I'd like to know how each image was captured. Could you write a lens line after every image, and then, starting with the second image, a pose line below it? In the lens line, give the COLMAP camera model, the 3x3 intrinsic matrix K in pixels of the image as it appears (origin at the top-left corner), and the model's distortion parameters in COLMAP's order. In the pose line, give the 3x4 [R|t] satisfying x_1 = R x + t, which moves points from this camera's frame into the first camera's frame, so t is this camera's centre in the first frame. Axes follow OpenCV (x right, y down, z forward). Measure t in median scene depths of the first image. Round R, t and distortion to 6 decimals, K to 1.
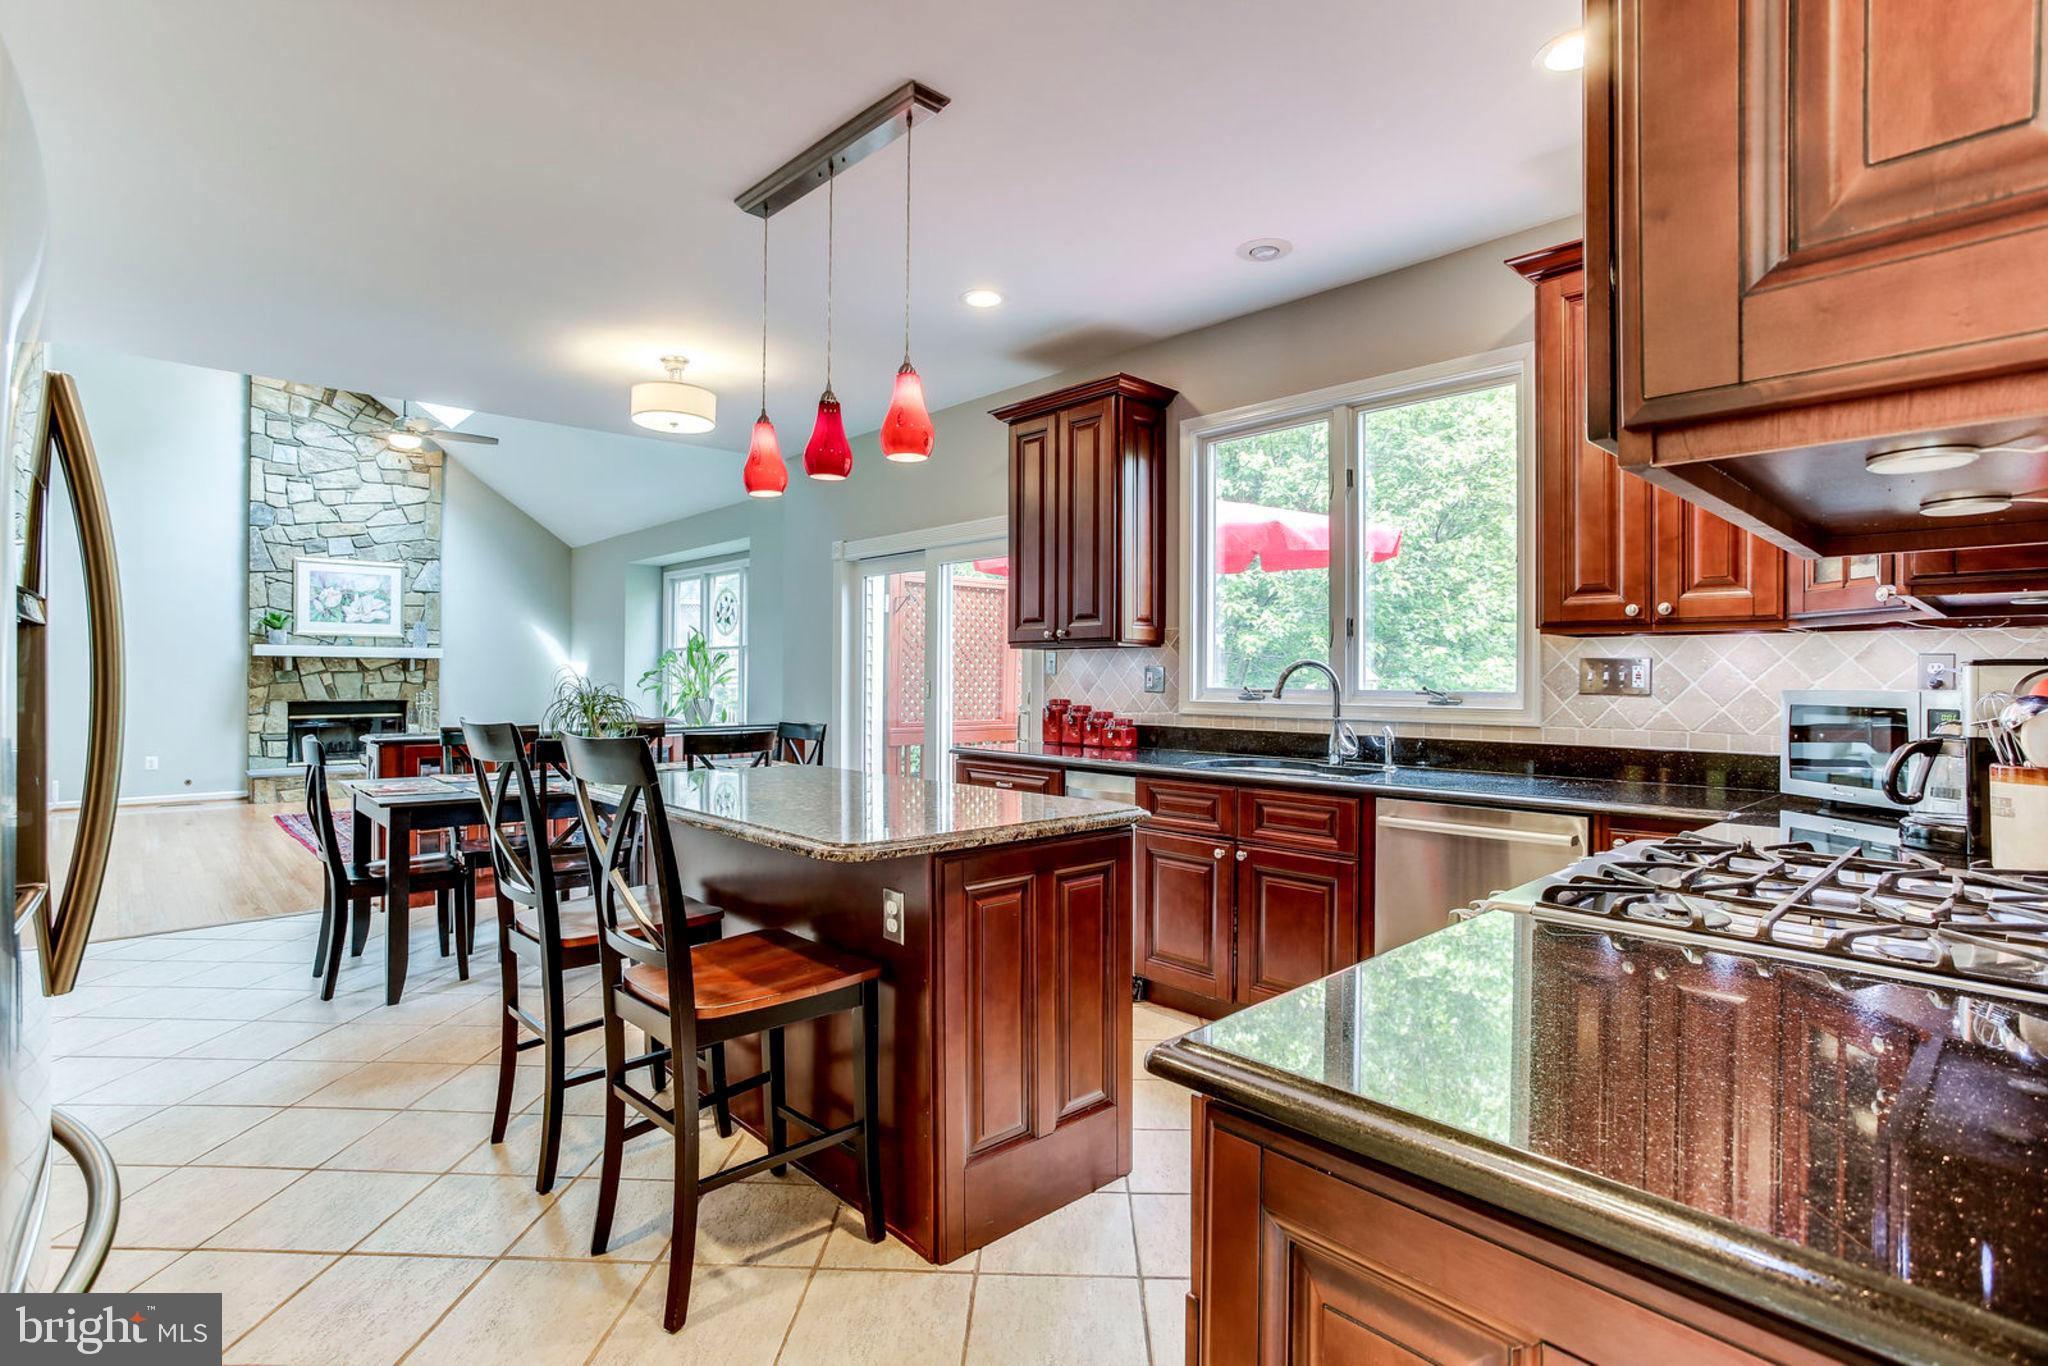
lens RADIAL K [[979.9, 0, 1031.4], [0, 979.9, 670.8], [0, 0, 1]] dist [-0.020633, 0.000994]
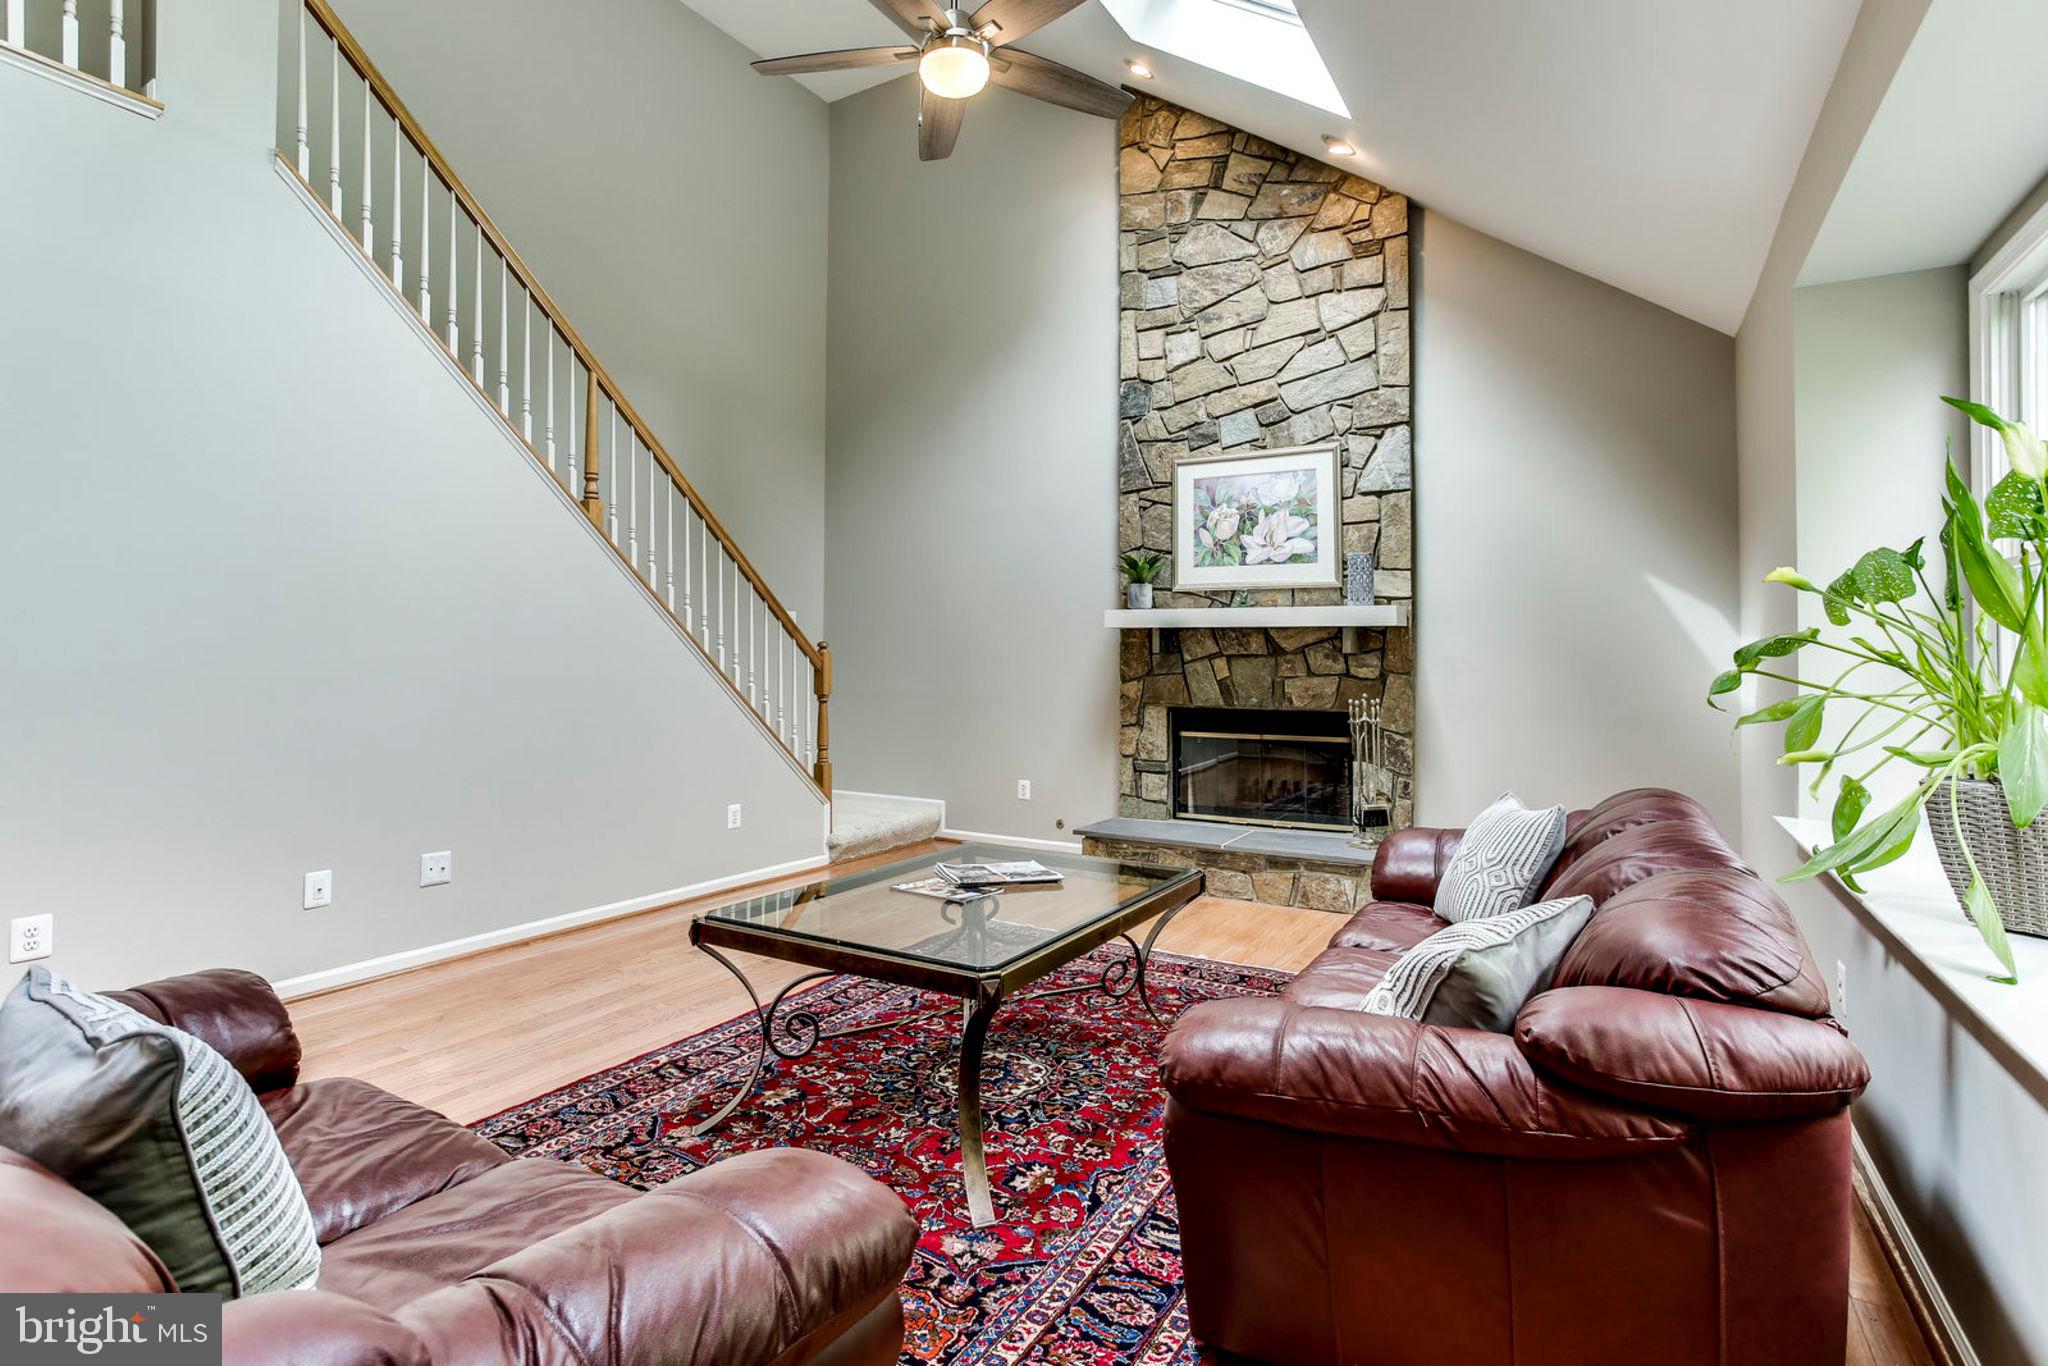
lens RADIAL K [[1026.6, 0, 990.9], [0, 1026.6, 611.4], [0, 0, 1]] dist [-0.036988, 0.000474]
pose [[0.266653, -0.043792, -0.962797, -0.195698], [-0.000462, 0.998961, -0.045564, 0.002480], [0.963792, 0.012594, 0.266356, 0.720175]]
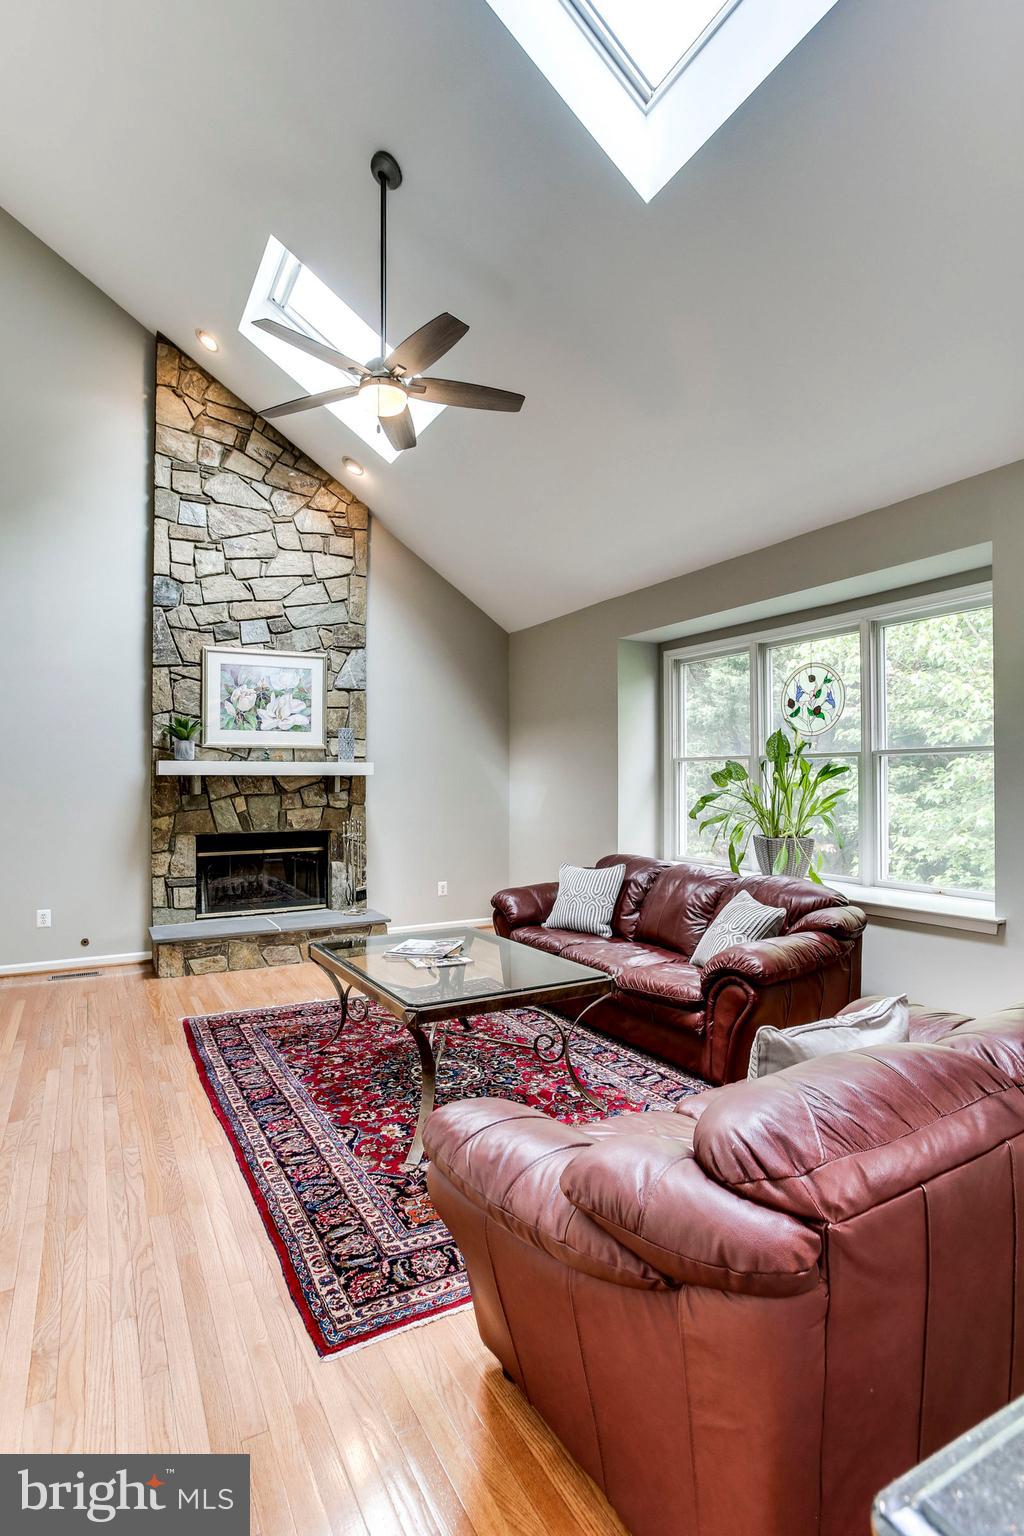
lens RADIAL K [[781.4, 0, 512.0], [0, 781.4, 762.2], [0, 0, 1]] dist [-0.038686, 0.001625]
pose [[0.968274, -0.013132, -0.249547, -0.367517], [0.009155, 0.999812, -0.017090, -0.012643], [0.249725, 0.014263, 0.968212, 0.461598]]
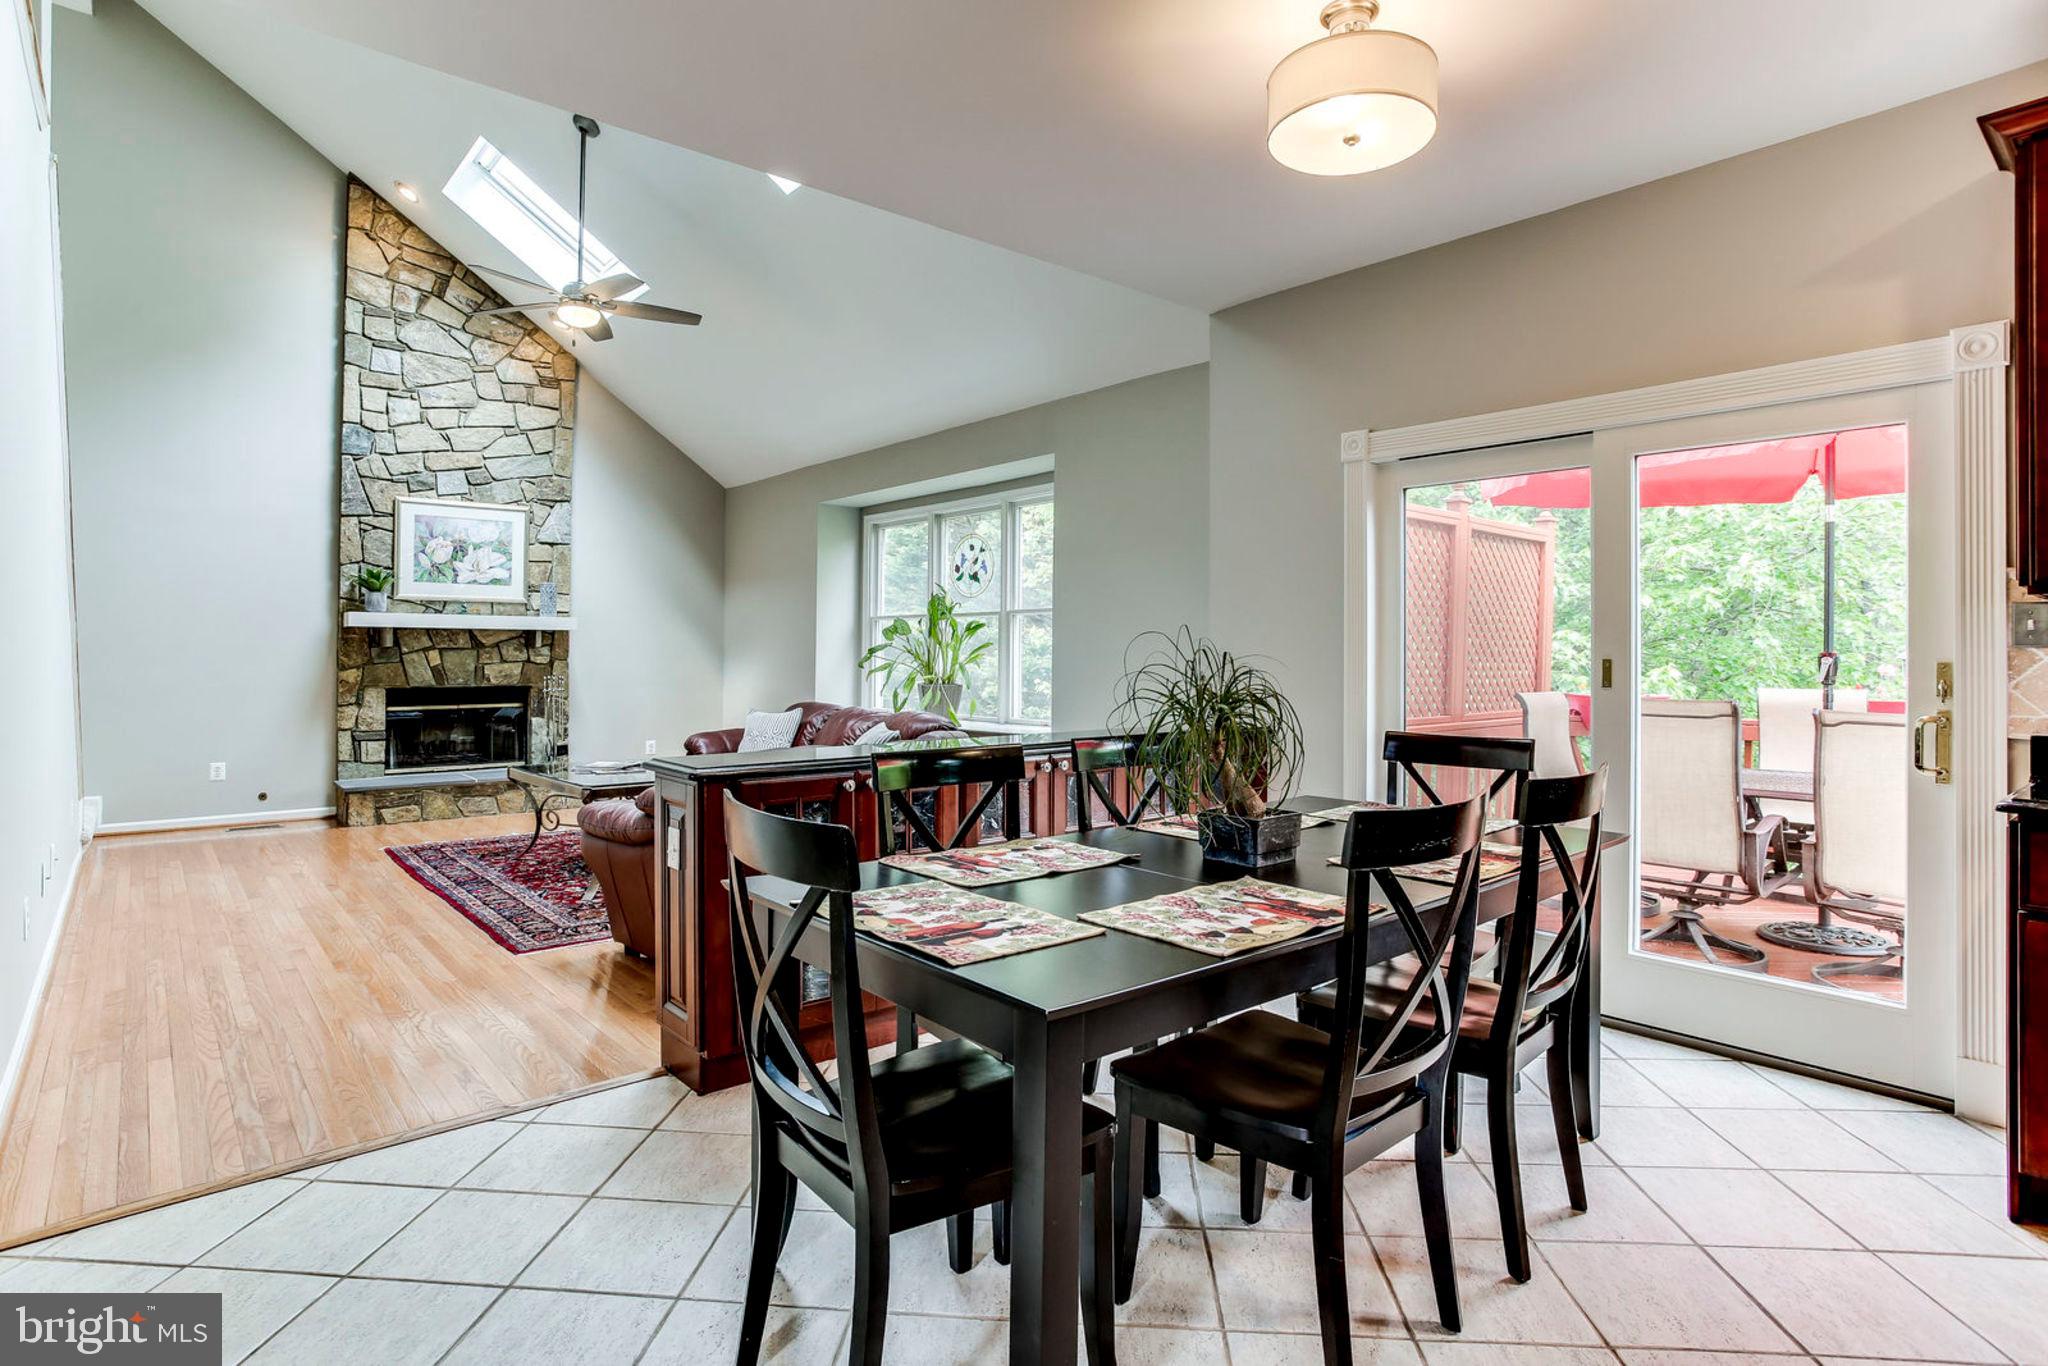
lens RADIAL K [[1041.9, 0, 1011.2], [0, 1041.9, 630.2], [0, 0, 1]] dist [-0.038686, 0.001625]
pose [[0.998679, -0.002373, -0.051337, -0.238771], [0.001486, 0.999849, -0.017313, 0.001289], [0.051370, 0.017213, 0.998531, 0.224834]]
